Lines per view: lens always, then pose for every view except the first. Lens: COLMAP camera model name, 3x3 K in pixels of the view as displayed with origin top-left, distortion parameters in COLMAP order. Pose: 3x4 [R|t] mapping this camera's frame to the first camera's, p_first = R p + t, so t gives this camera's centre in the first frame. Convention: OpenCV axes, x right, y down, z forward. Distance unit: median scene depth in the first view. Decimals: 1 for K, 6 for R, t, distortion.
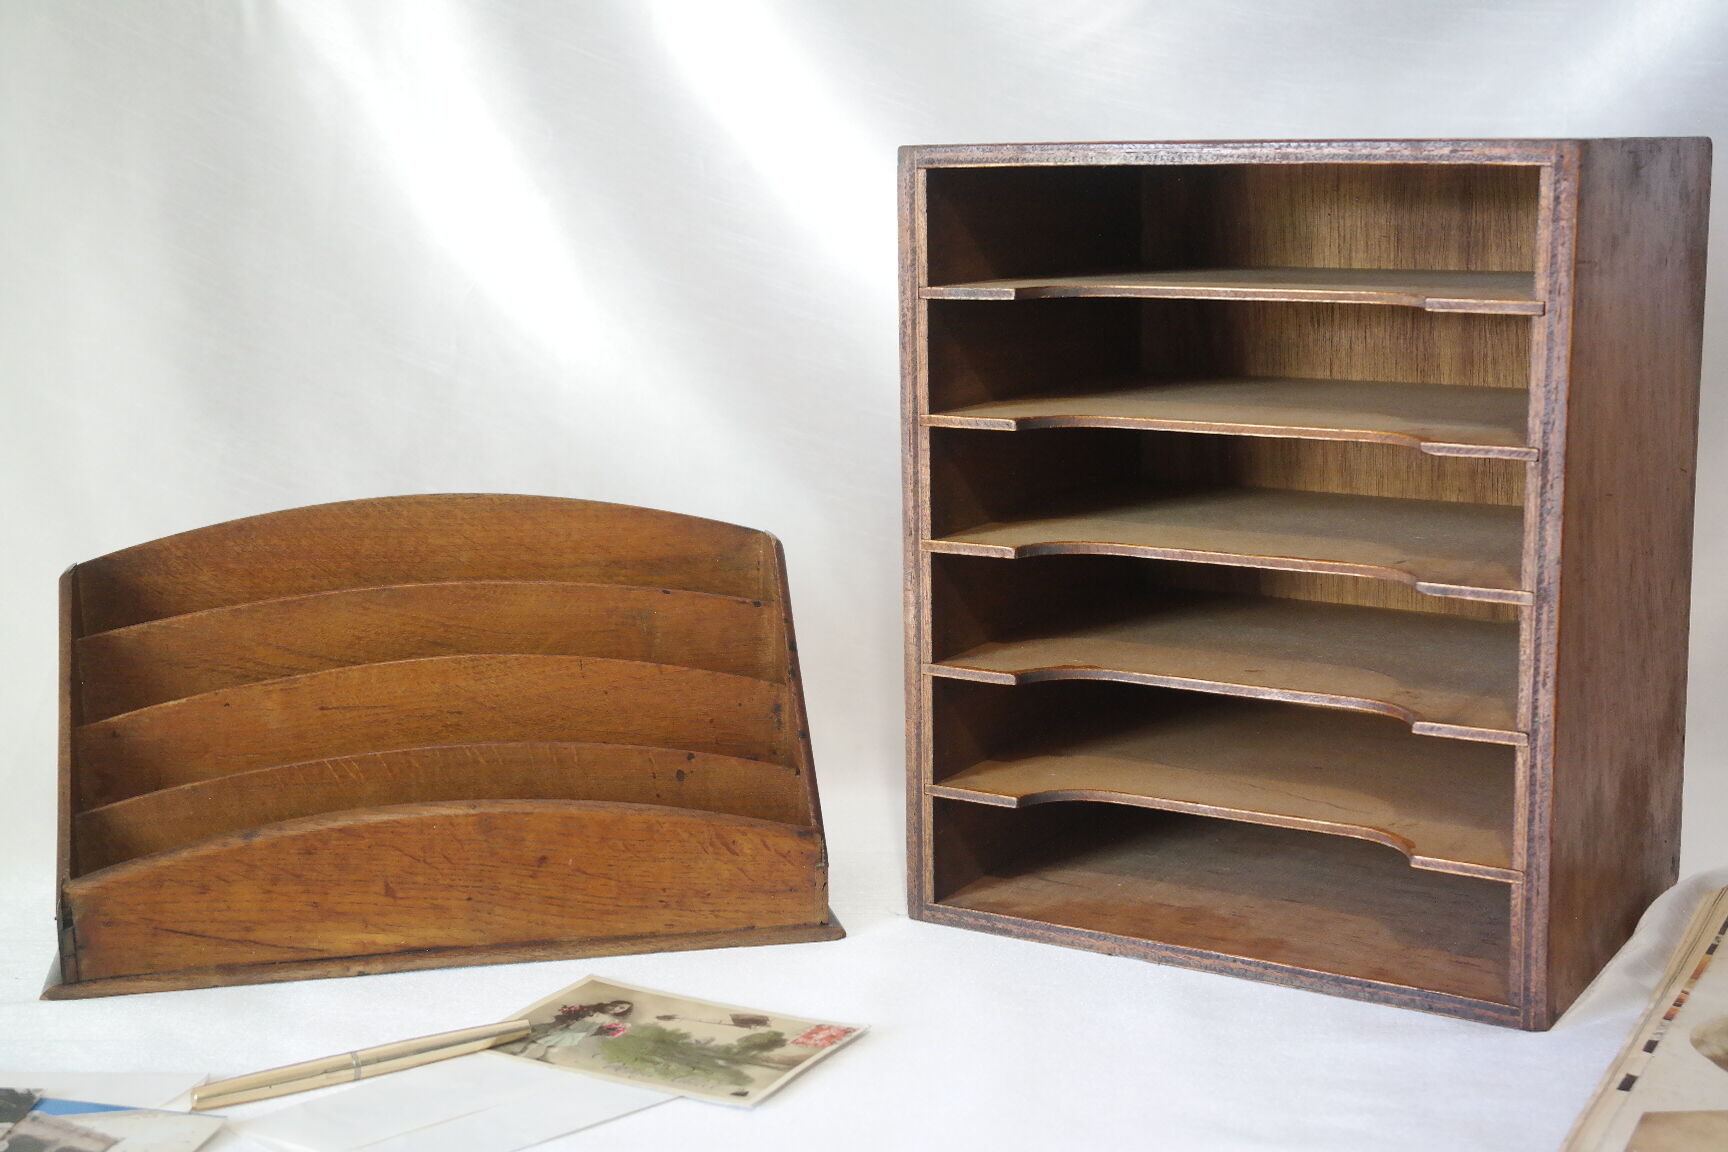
lens RADIAL K [[2354.7, 0, 831.7], [0, 2354.7, 552.2], [0, 0, 1]] dist [-0.004699, 0.000000]
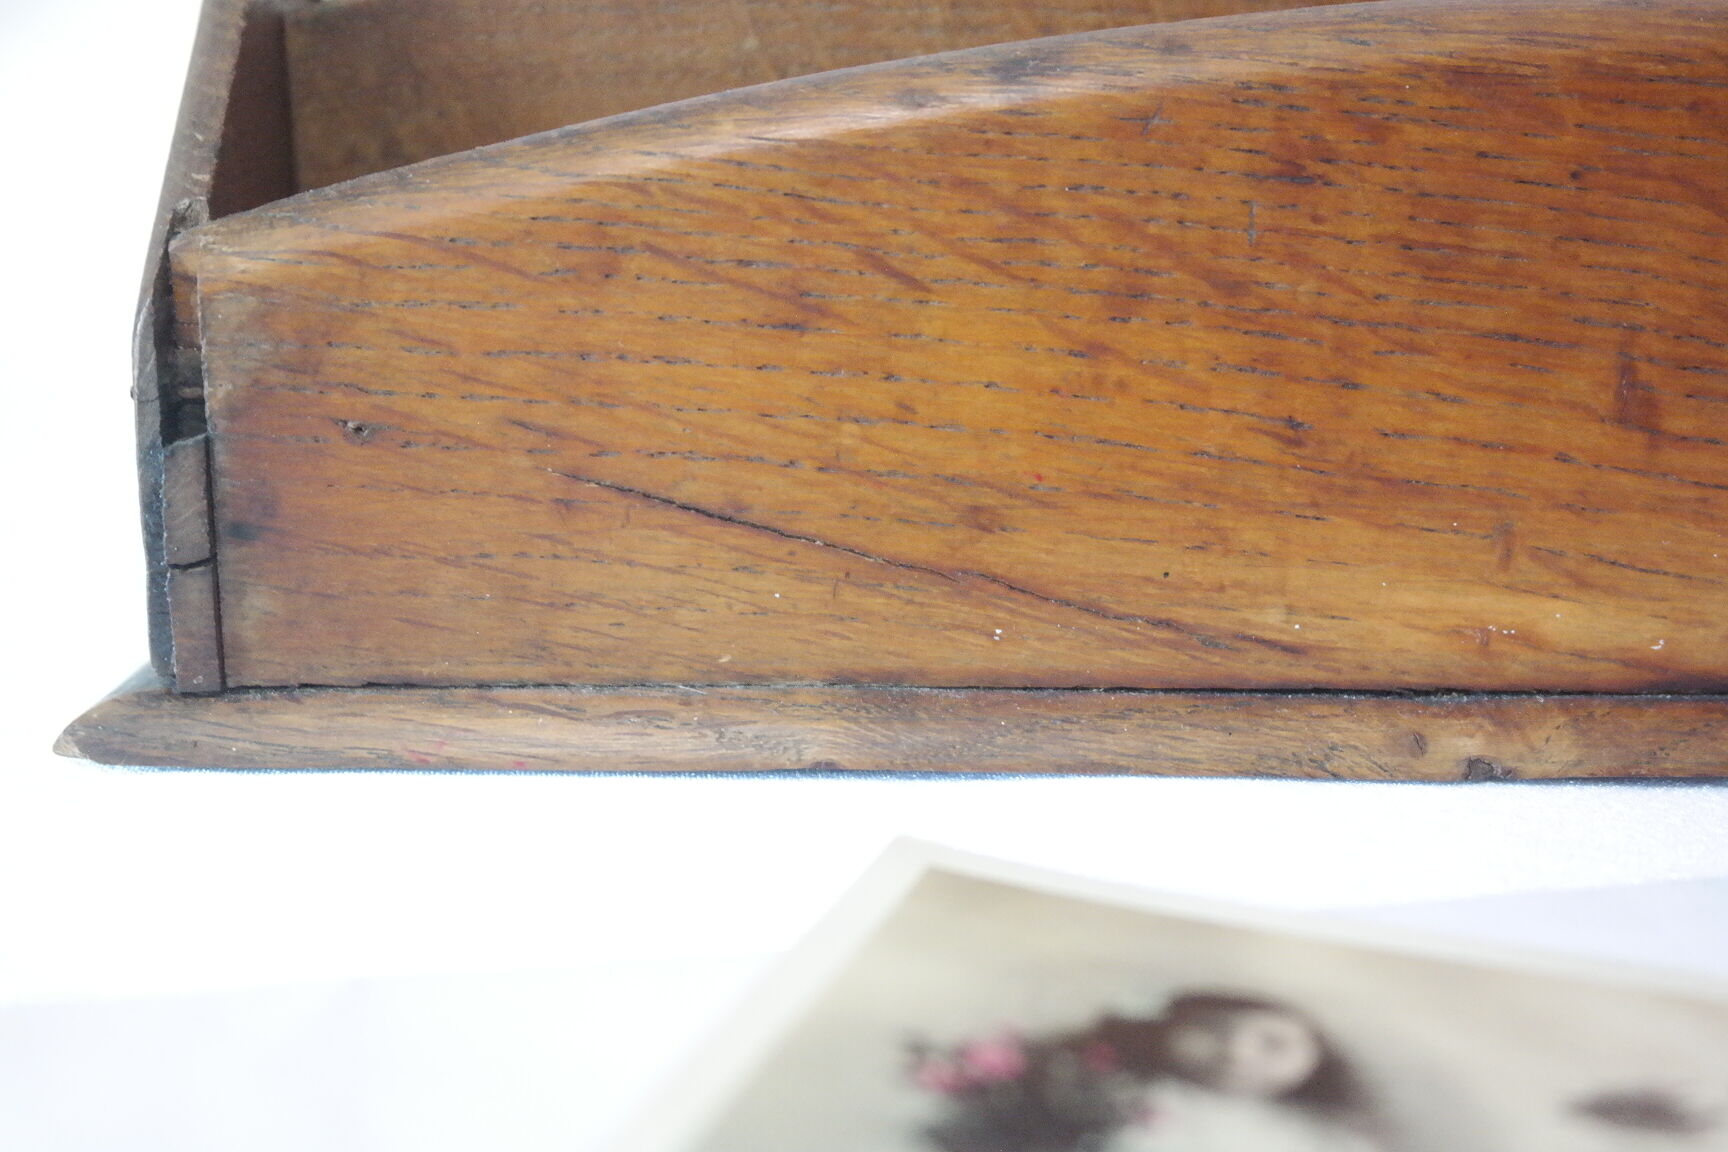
lens RADIAL K [[2167.5, 0, 856.6], [0, 2167.5, 573.6], [0, 0, 1]] dist [-0.035905, 0.000000]
pose [[0.980750, 0.072074, -0.181480, -0.216166], [-0.062390, 0.996334, 0.058524, 0.149580], [0.185032, -0.046075, 0.981652, 0.777772]]
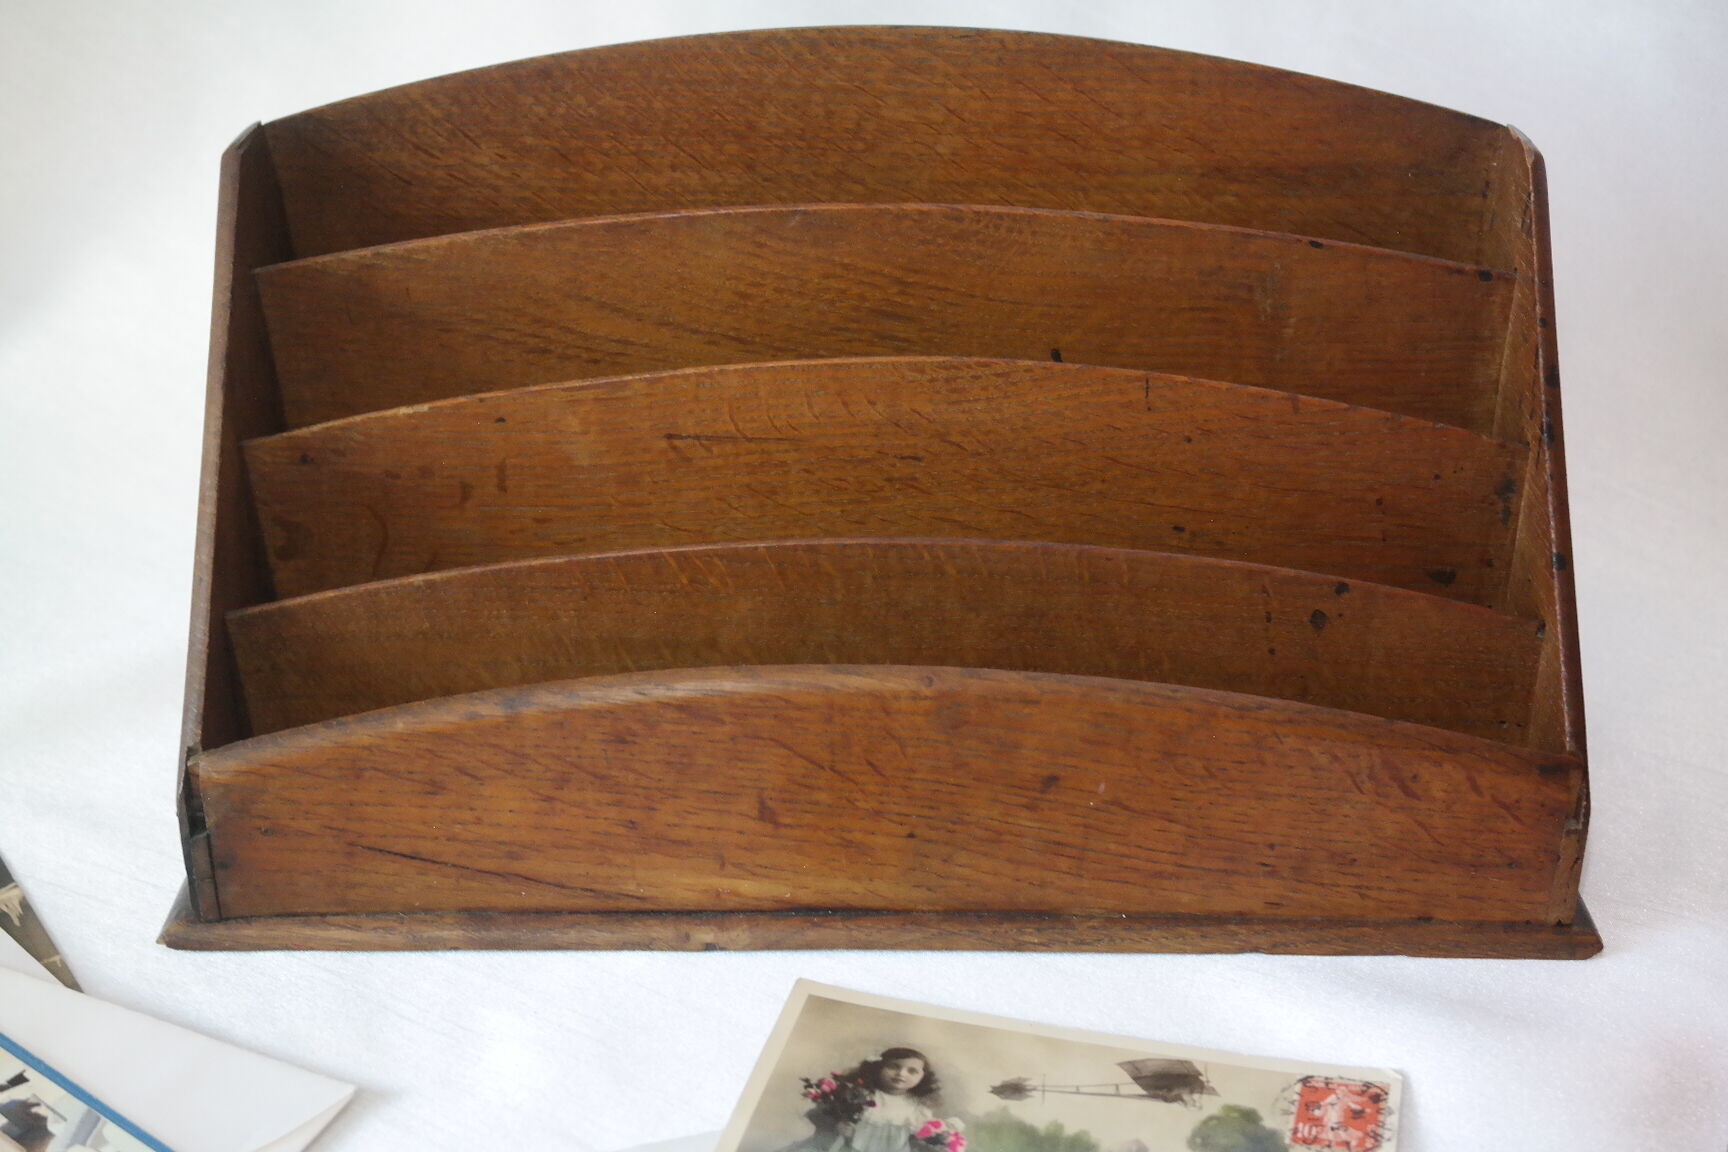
lens RADIAL K [[2374.2, 0, 856.5], [0, 2374.2, 567.7], [0, 0, 1]] dist [0.006985, 0.000000]
pose [[0.979041, 0.105798, -0.174025, -0.076544], [-0.051868, 0.955834, 0.289294, -0.068392], [0.196945, -0.274205, 0.941289, 0.493574]]
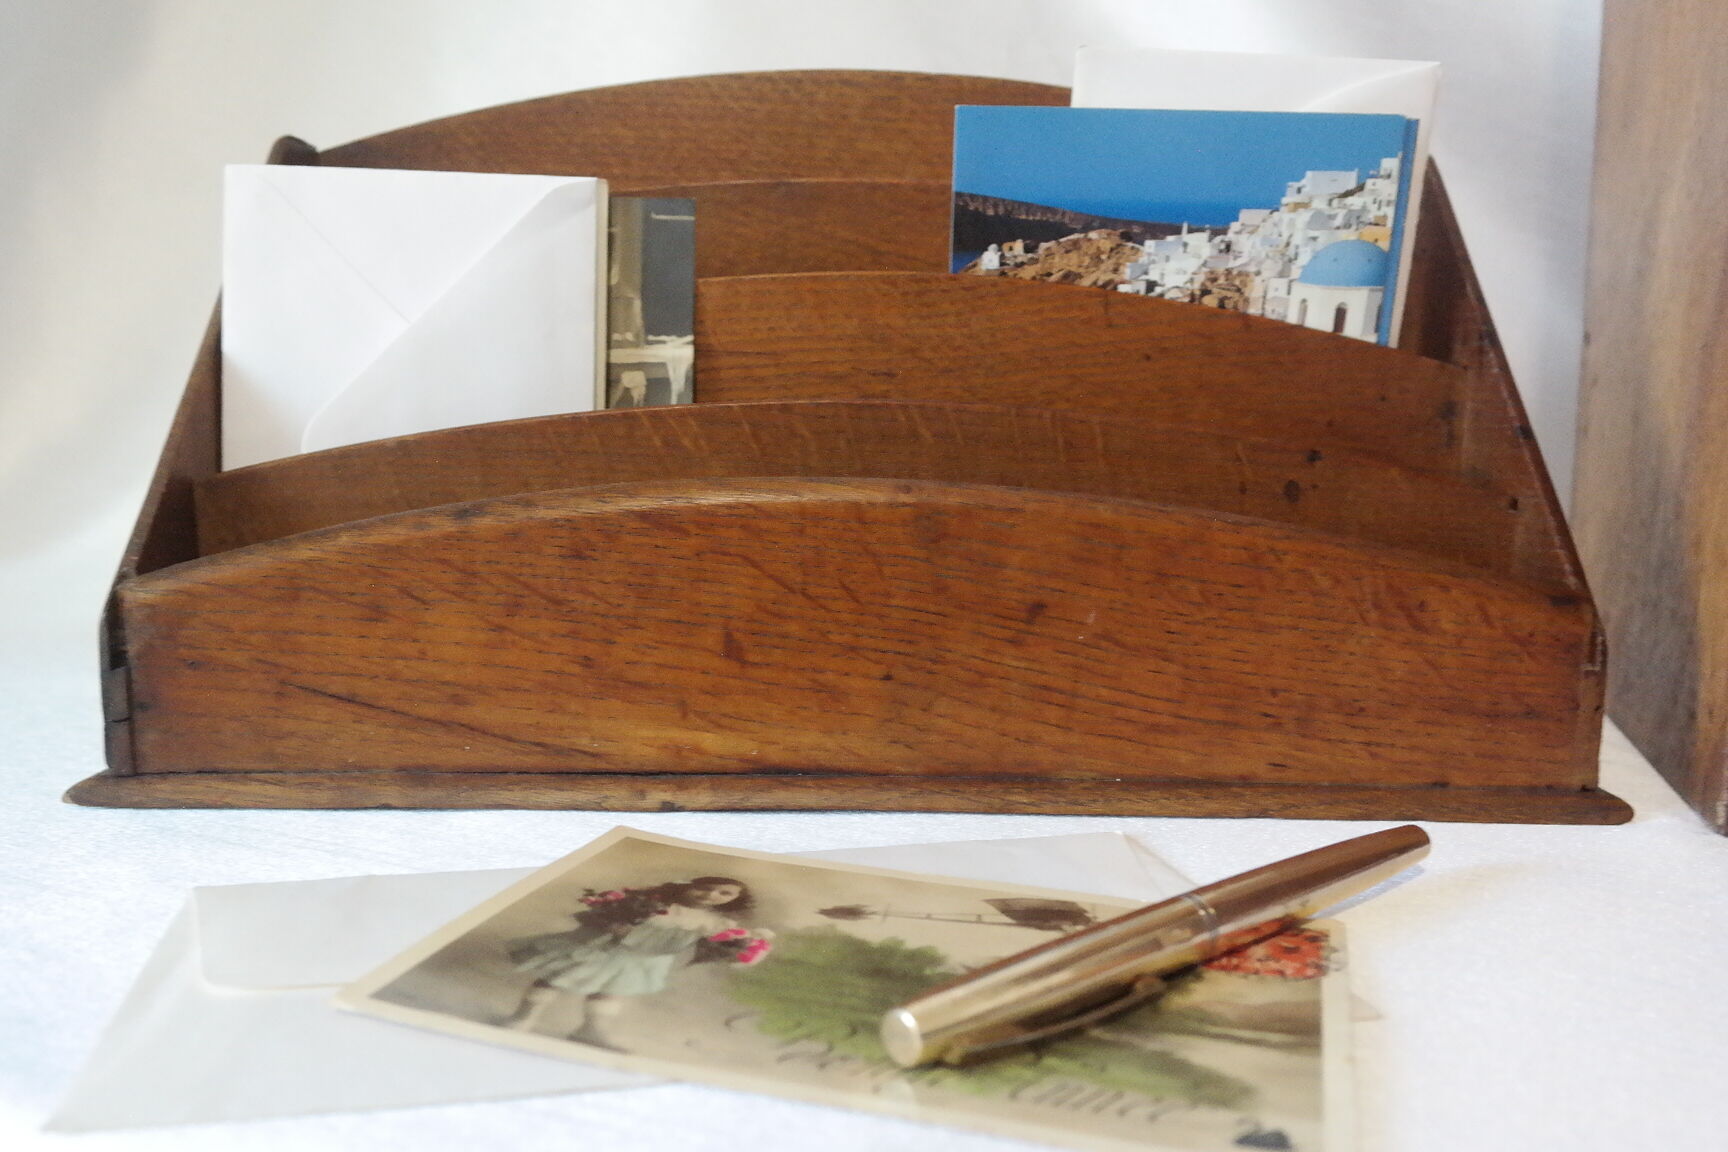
lens RADIAL K [[1436.7, 0, 857.3], [0, 1436.7, 558.7], [0, 0, 1]] dist [-0.016354, -0.016839]
pose [[0.981308, 0.044828, -0.187148, -0.102592], [-0.056177, 0.996861, -0.055784, 0.137816], [0.184060, 0.065255, 0.980746, 0.687014]]
